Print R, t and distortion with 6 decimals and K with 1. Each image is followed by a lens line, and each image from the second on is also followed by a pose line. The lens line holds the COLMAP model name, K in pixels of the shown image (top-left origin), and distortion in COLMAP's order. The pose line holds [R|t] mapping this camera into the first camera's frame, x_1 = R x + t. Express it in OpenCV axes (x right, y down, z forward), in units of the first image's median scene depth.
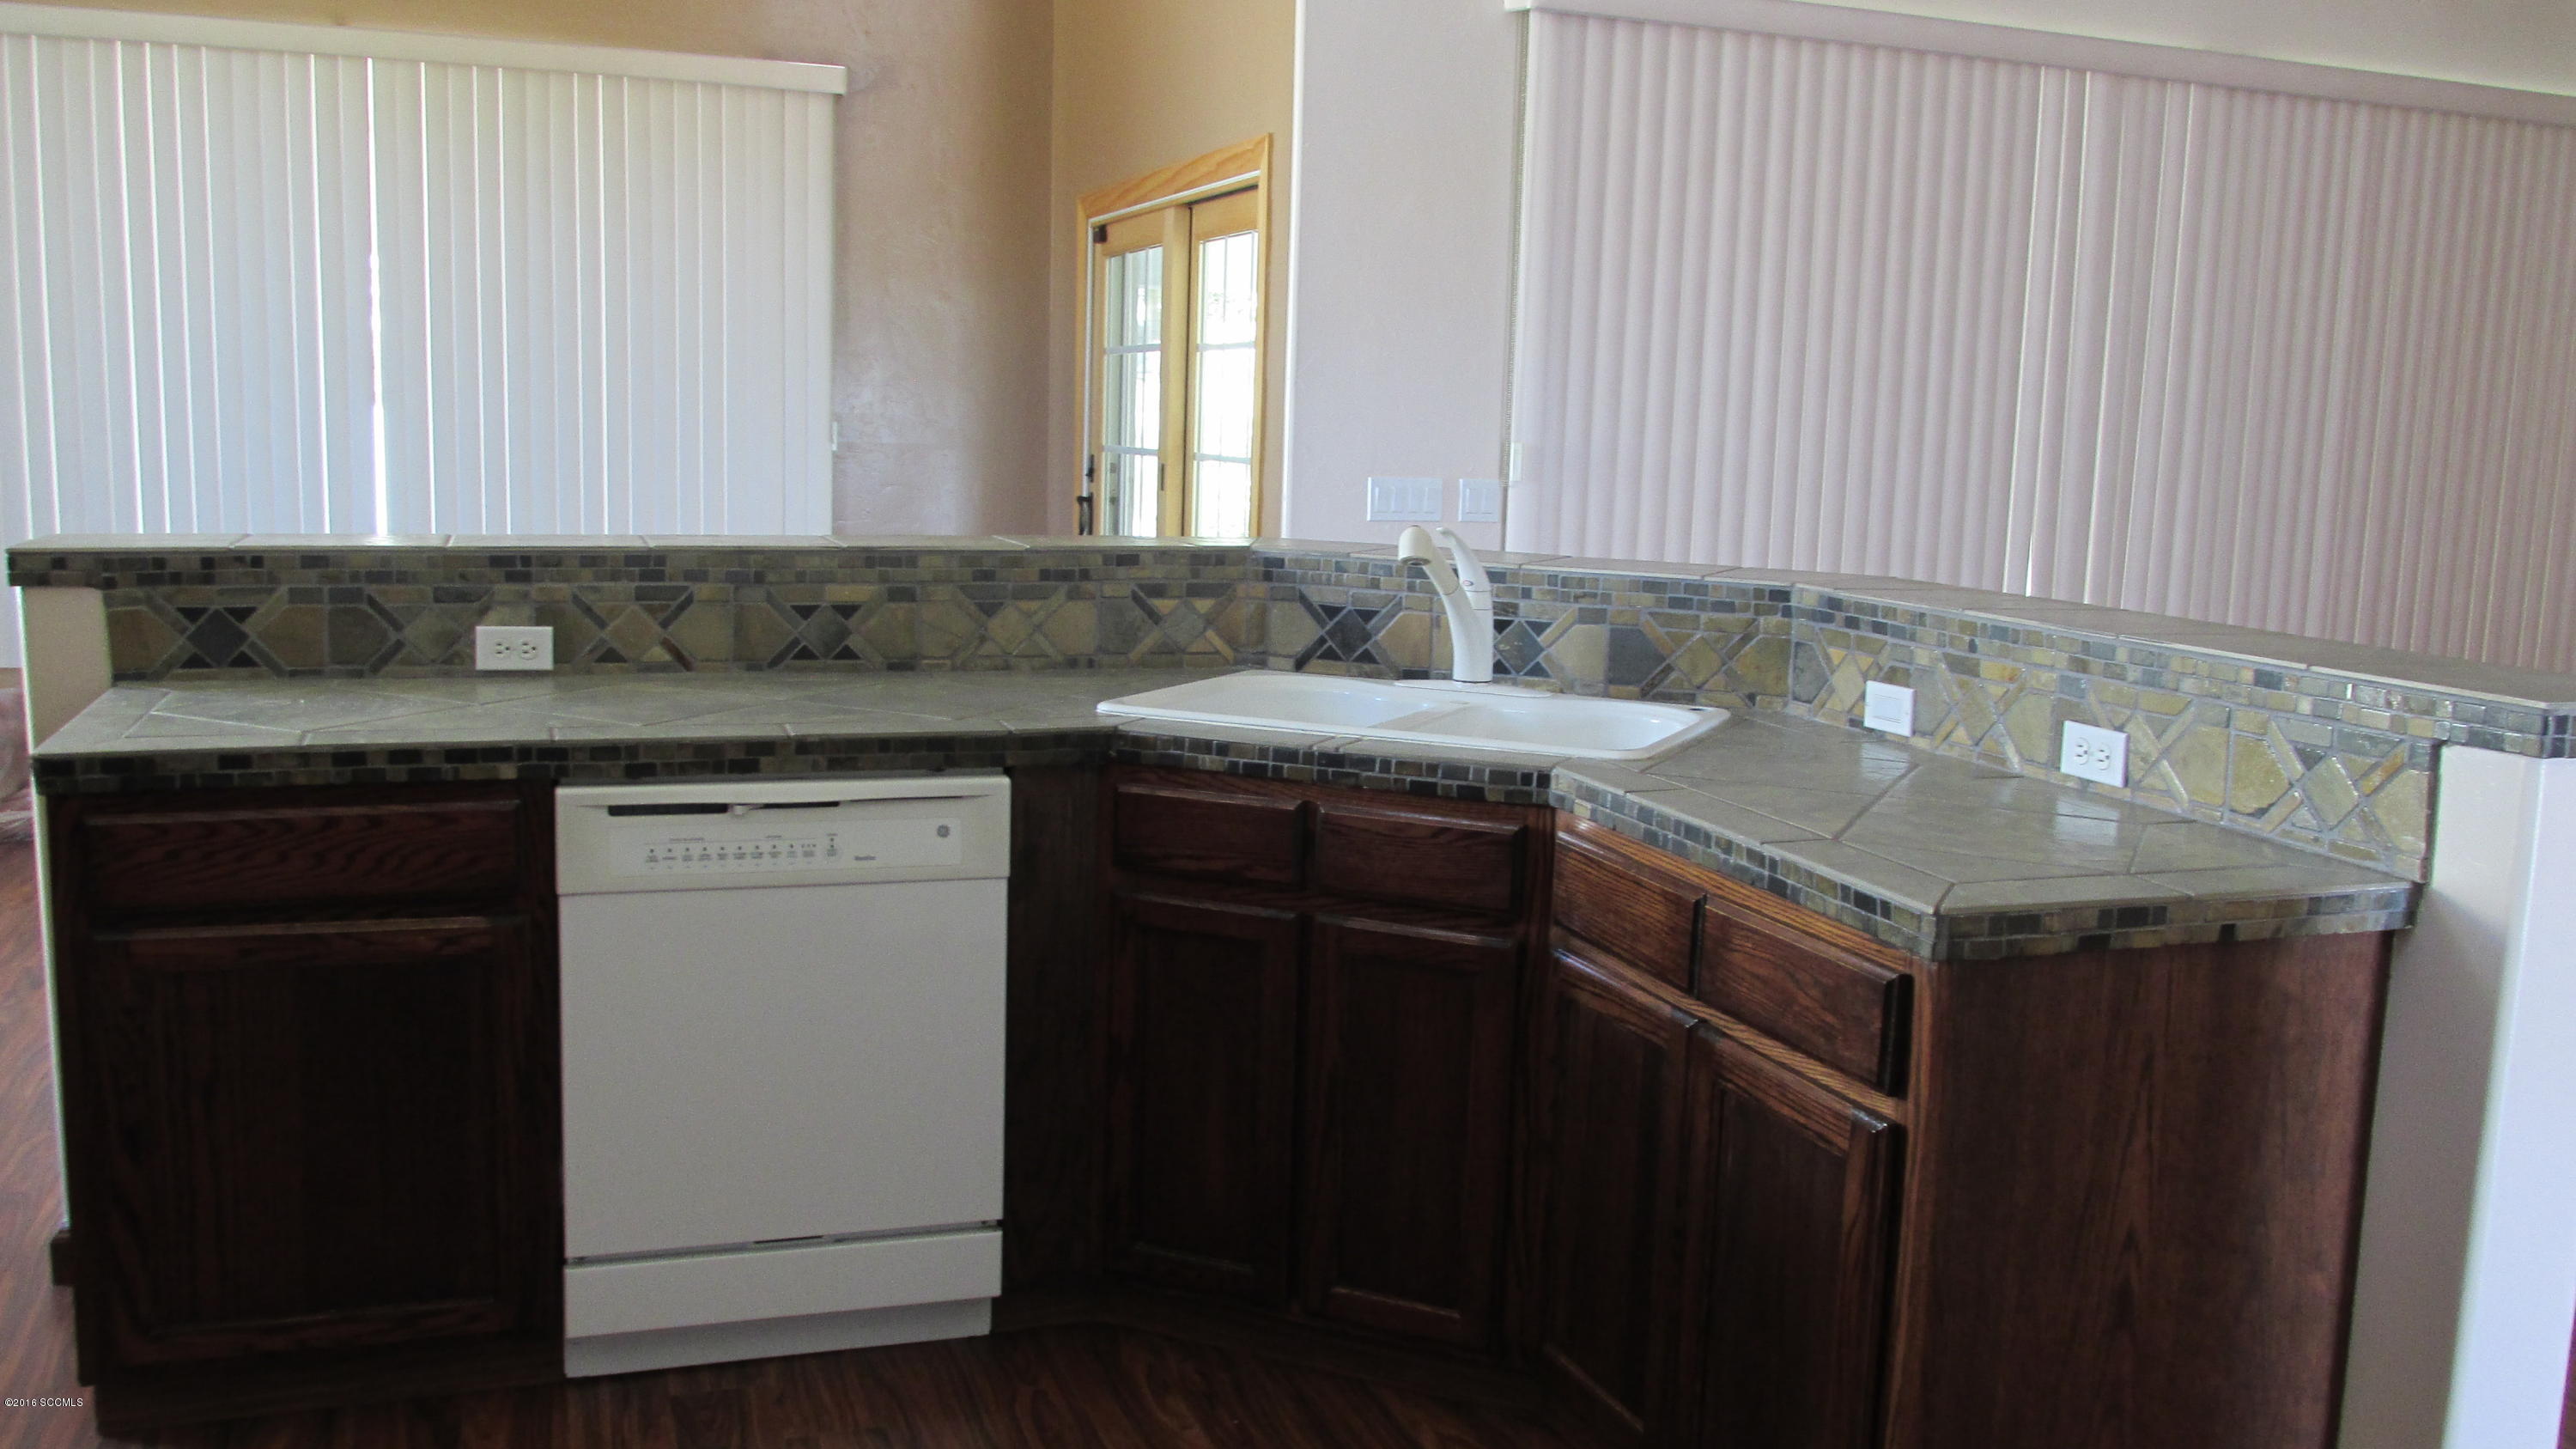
lens RADIAL K [[2245.9, 0, 1288.0], [0, 2245.9, 724.5], [0, 0, 1]] dist [-0.022239, -0.007363]
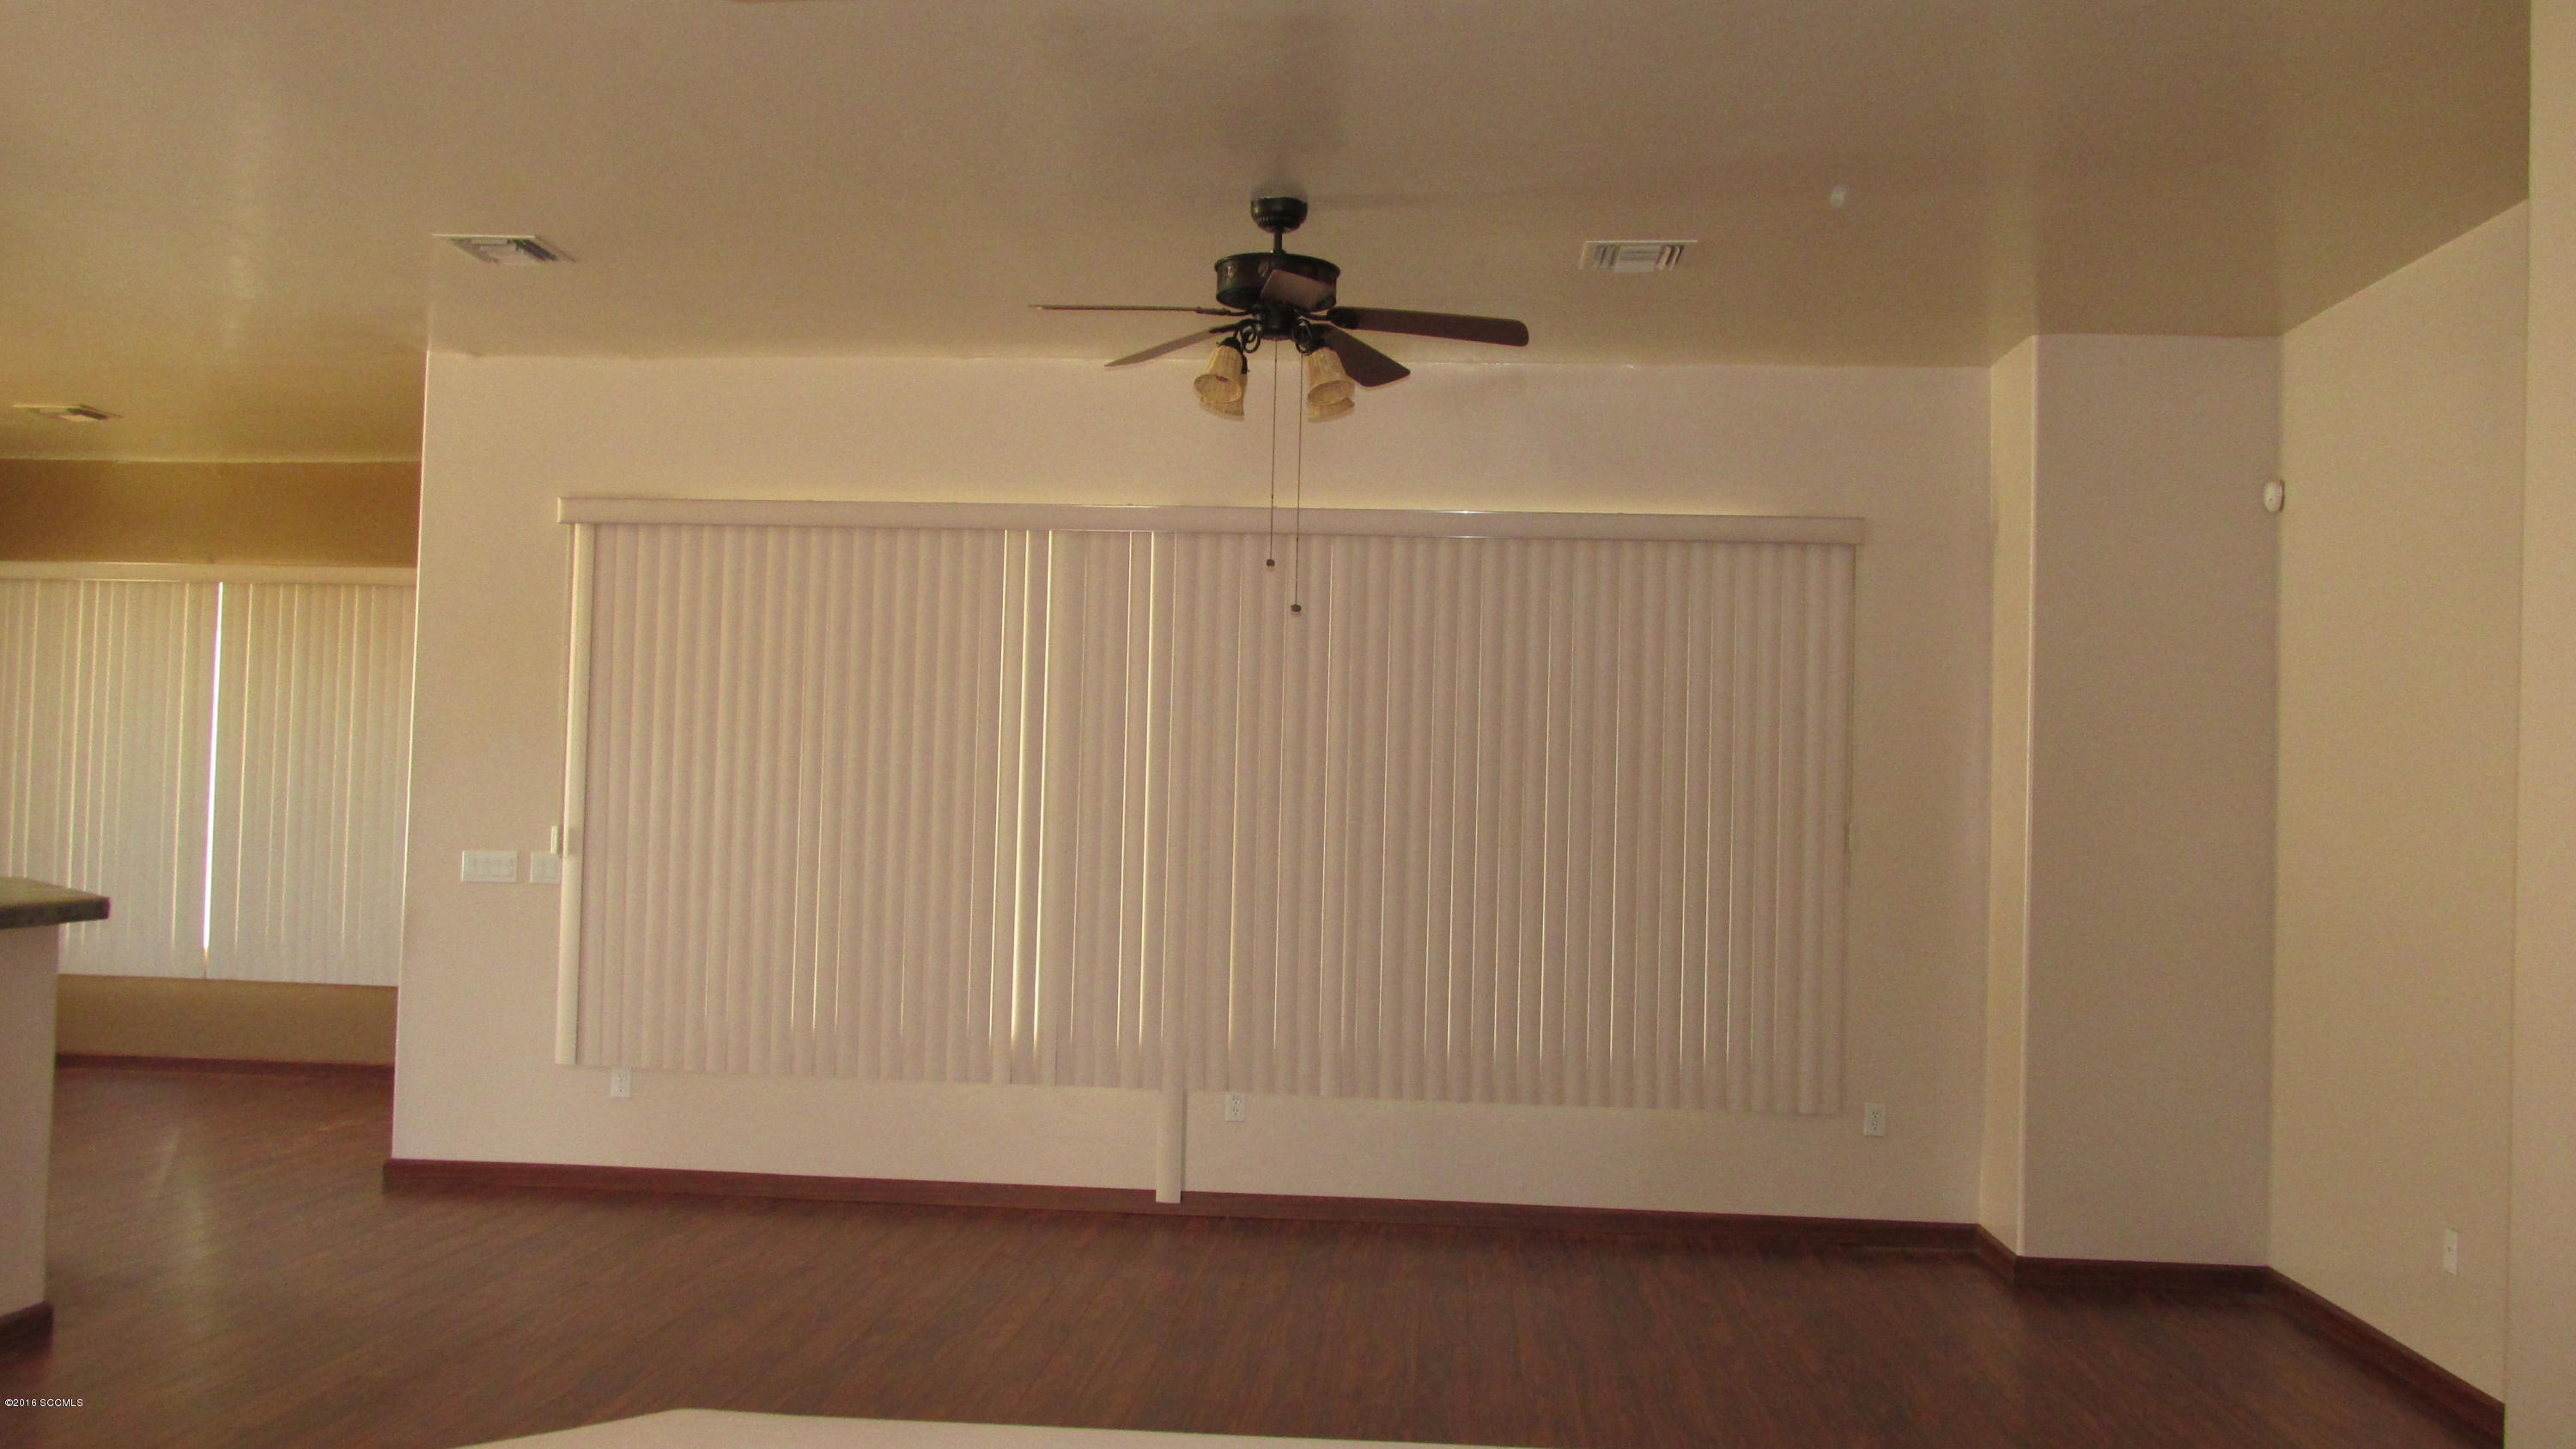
lens RADIAL K [[2245.9, 0, 1288.0], [0, 2245.9, 724.5], [0, 0, 1]] dist [-0.022239, -0.007363]
pose [[0.891762, -0.021818, -0.451978, 0.949213], [-0.060262, 0.984214, -0.166408, 0.012611], [0.448474, 0.175633, 0.876370, -0.014538]]
